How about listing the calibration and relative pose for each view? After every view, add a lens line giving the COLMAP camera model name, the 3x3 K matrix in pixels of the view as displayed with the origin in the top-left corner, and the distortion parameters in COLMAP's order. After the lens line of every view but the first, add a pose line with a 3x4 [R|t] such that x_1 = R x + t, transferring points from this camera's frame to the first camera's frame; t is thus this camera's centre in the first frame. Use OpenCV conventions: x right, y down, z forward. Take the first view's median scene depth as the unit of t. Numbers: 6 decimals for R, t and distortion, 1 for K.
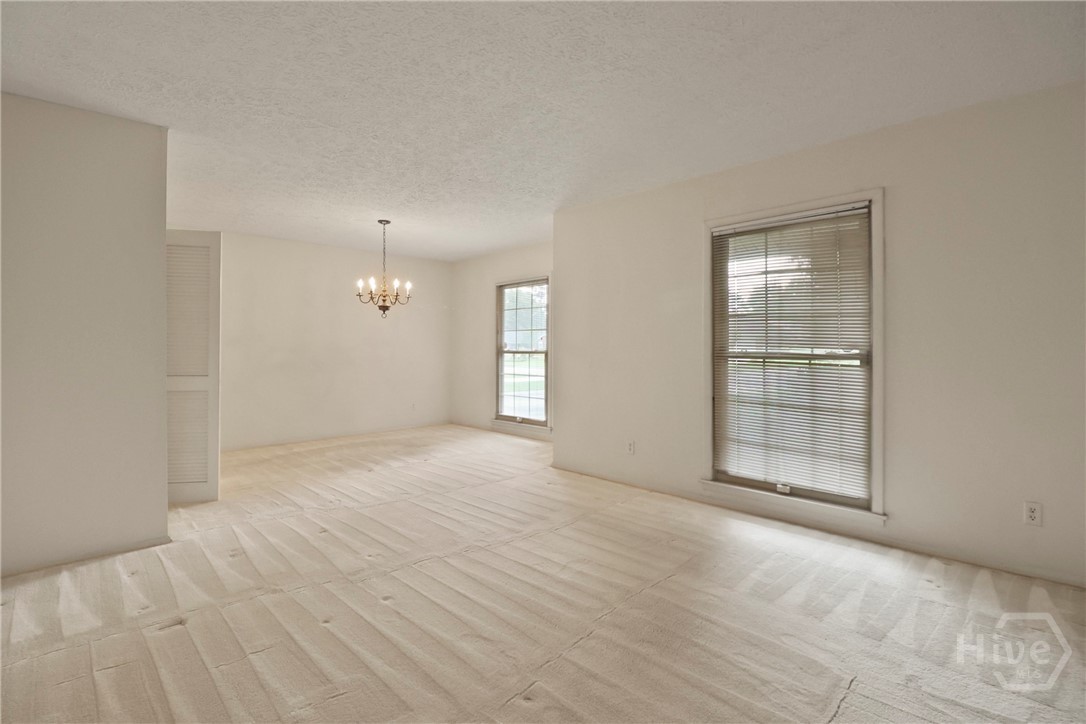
lens RADIAL K [[512.4, 0, 547.5], [0, 512.4, 344.1], [0, 0, 1]] dist [-0.001525, -0.009968]
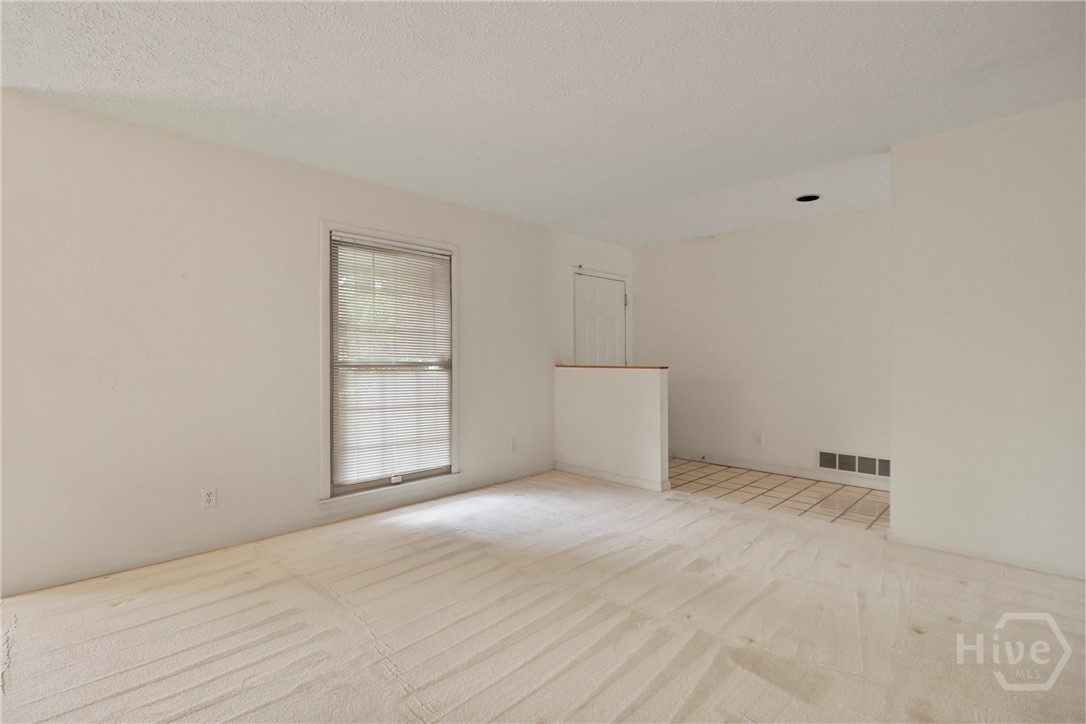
lens RADIAL K [[499.5, 0, 533.6], [0, 499.5, 356.7], [0, 0, 1]] dist [0.002813, -0.008093]
pose [[0.002076, 0.002525, 0.999995, -0.678885], [-0.003568, 0.999990, -0.002517, 0.008741], [-0.999991, -0.003562, 0.002085, 0.706918]]
